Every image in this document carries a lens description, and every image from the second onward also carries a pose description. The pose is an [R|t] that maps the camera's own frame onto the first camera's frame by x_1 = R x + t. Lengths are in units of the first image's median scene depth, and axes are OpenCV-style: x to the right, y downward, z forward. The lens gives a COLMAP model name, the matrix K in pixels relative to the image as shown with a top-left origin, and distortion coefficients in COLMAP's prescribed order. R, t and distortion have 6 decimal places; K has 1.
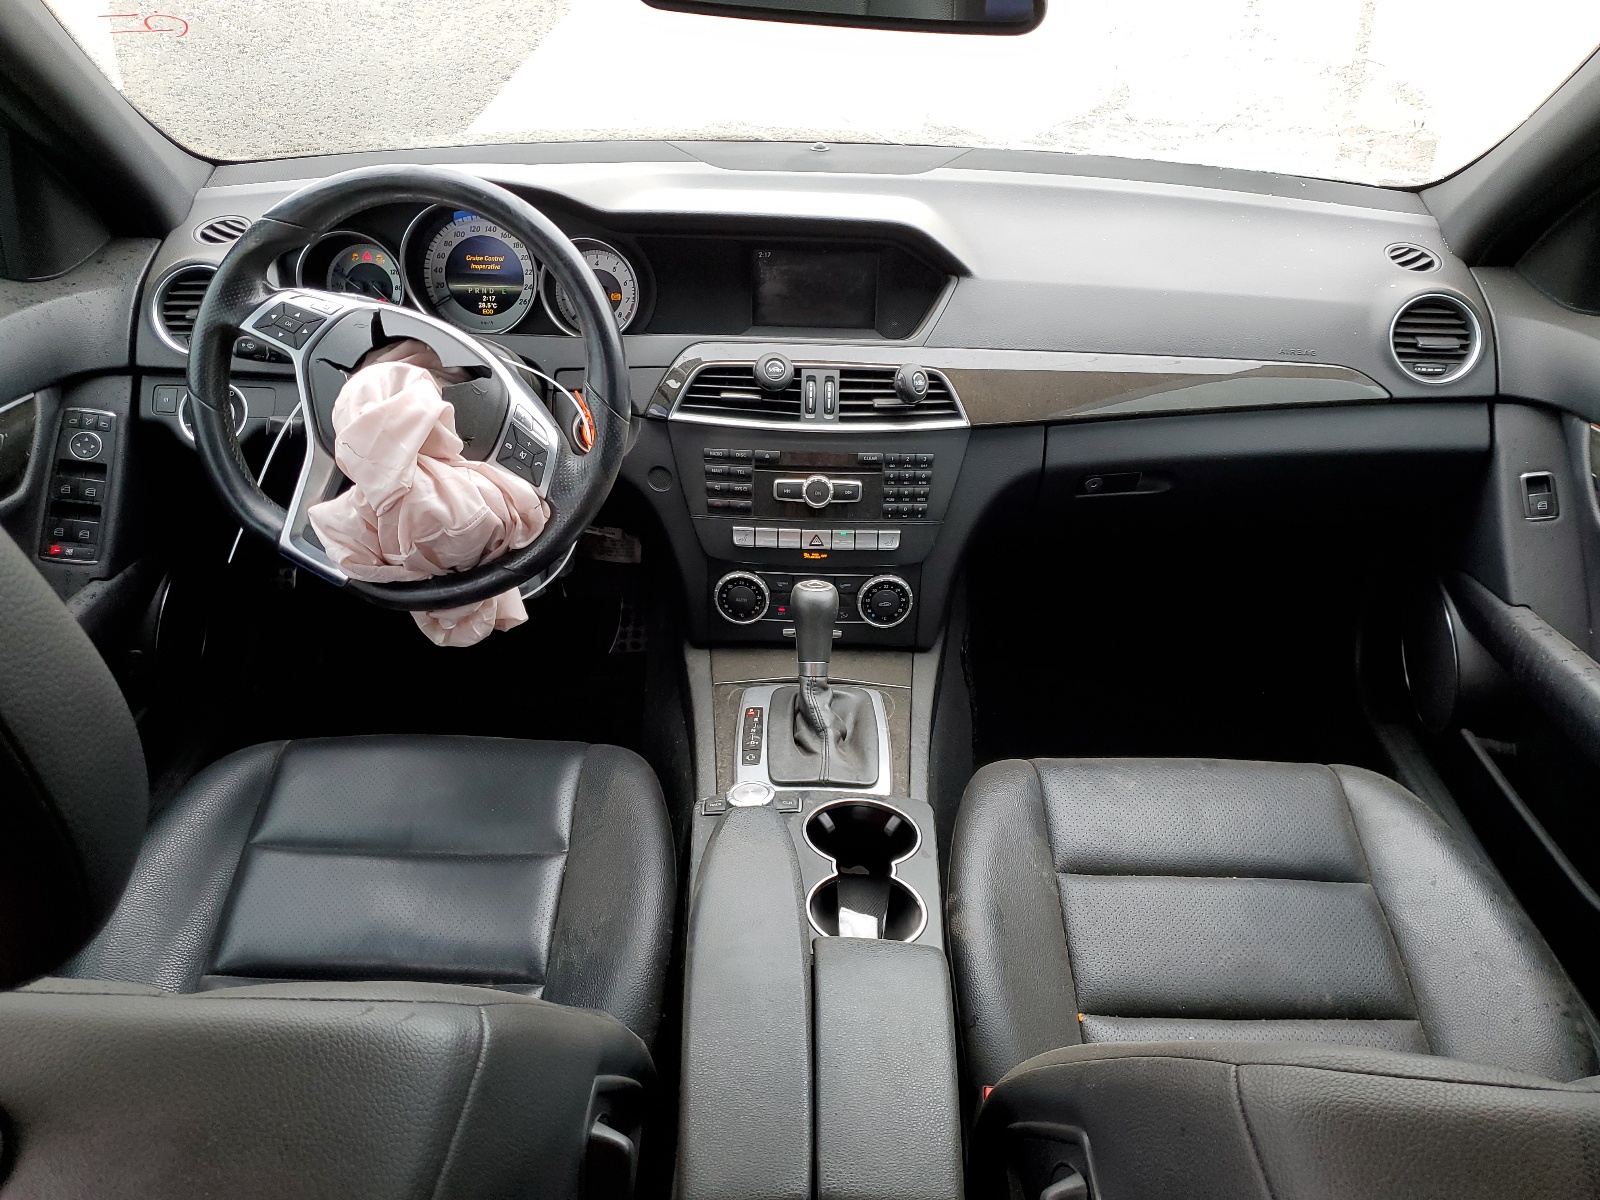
lens RADIAL K [[1222.9, 0, 795.6], [0, 1222.9, 600.3], [0, 0, 1]] dist [-0.005197, -0.000584]
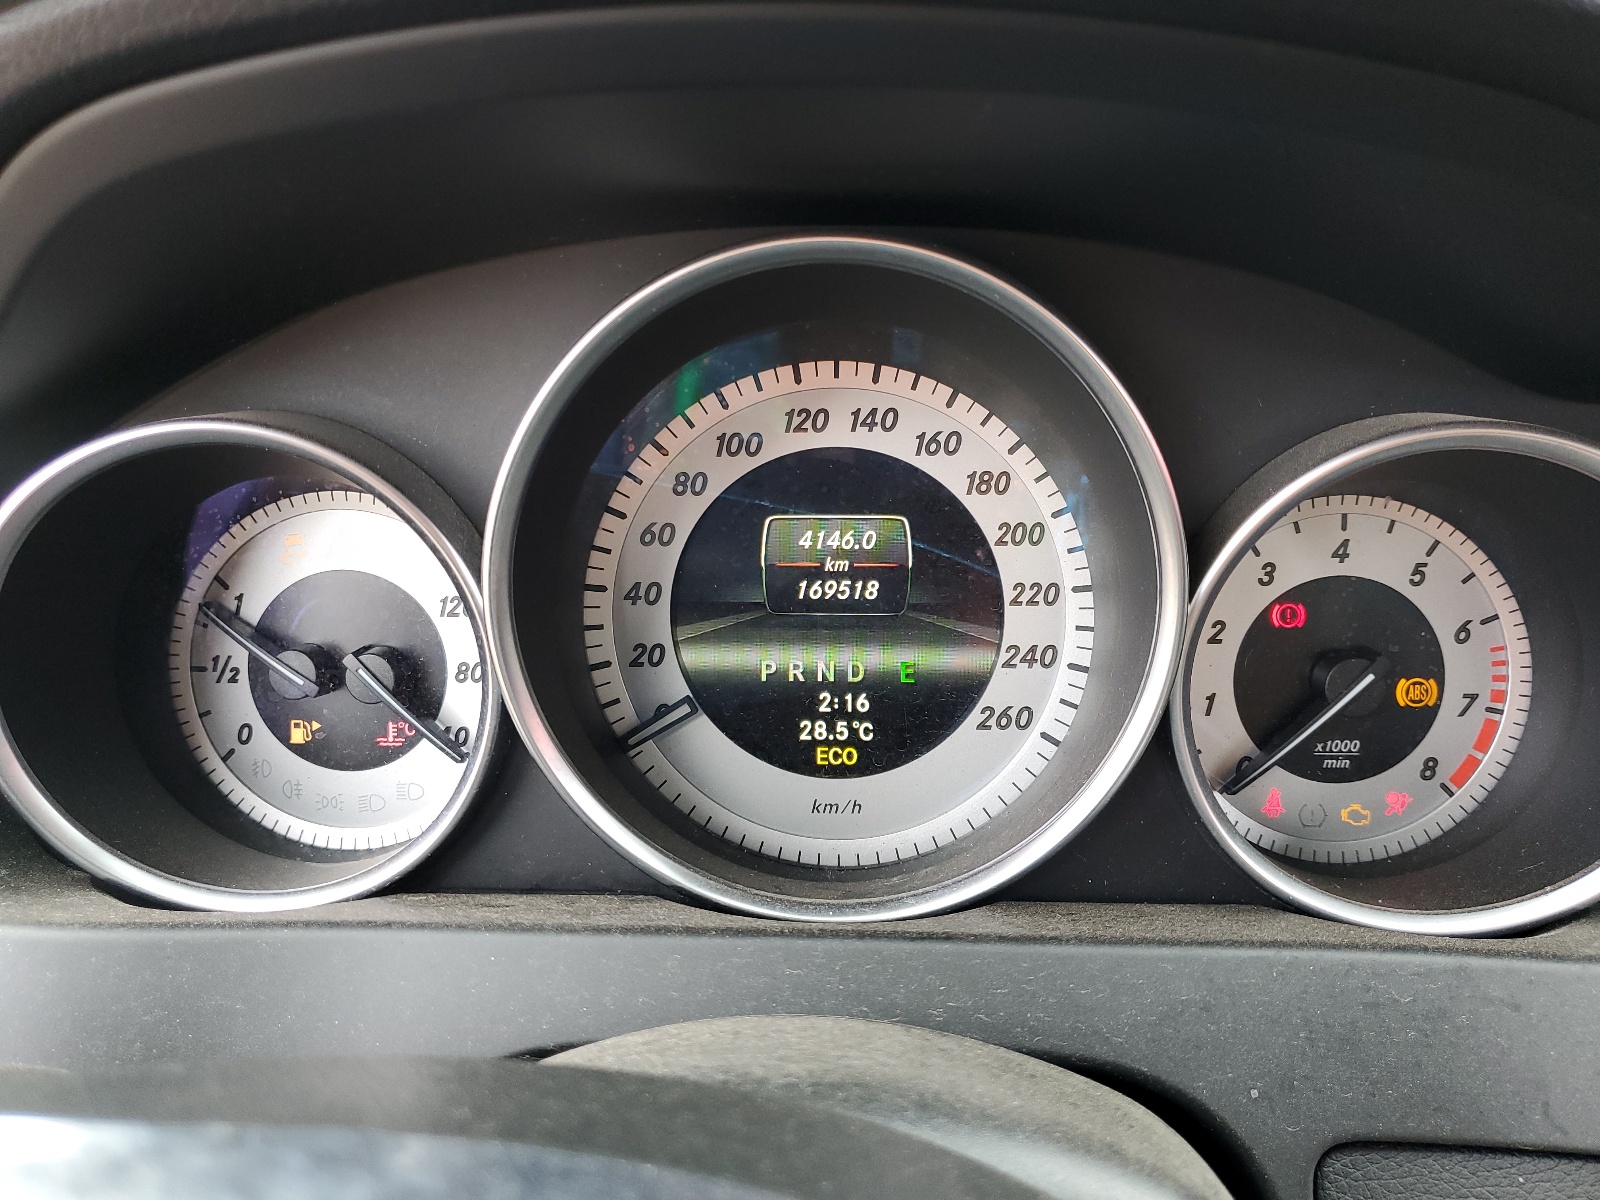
lens RADIAL K [[1222.9, 0, 801.9], [0, 1222.9, 601.0], [0, 0, 1]] dist [-0.005197, -0.000584]
pose [[0.996910, -0.023720, -0.074891, -0.243511], [0.004455, 0.968862, -0.247562, -0.209899], [0.078431, 0.246463, 0.965973, 0.773084]]
